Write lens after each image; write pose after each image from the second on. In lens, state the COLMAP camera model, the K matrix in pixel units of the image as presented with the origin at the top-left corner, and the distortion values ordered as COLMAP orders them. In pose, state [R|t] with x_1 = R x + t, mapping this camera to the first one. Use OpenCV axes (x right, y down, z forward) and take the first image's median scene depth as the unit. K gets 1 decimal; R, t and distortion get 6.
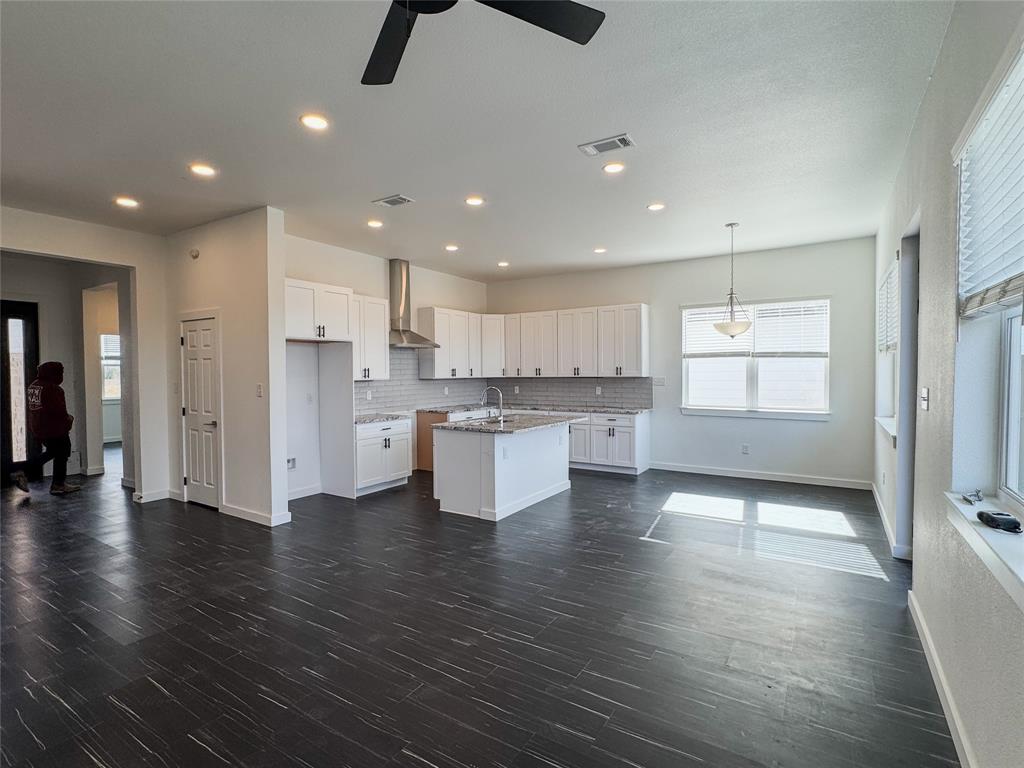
lens RADIAL K [[508.1, 0, 512.4], [0, 508.1, 387.0], [0, 0, 1]] dist [0.000344, 0.000247]
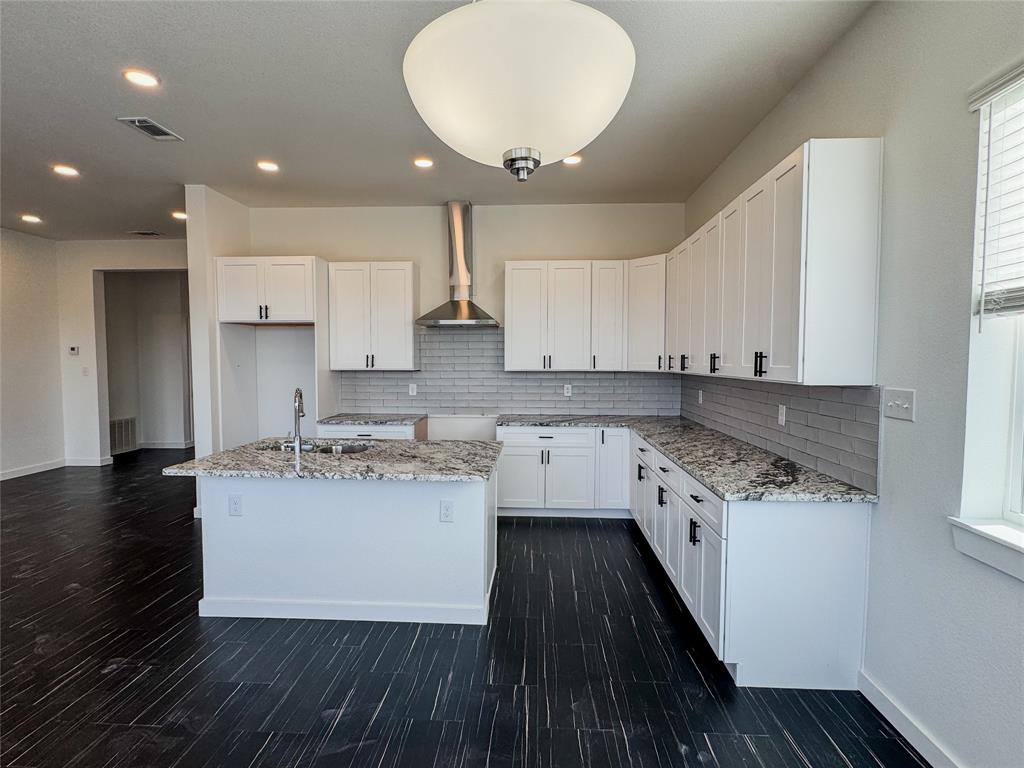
lens RADIAL K [[508.1, 0, 508.3], [0, 508.1, 379.3], [0, 0, 1]] dist [0.000344, 0.000247]
pose [[0.476670, 0.041554, -0.878100, 0.438609], [-0.033662, 0.999012, 0.029003, -0.025106], [0.878438, 0.015733, 0.477598, 0.705731]]
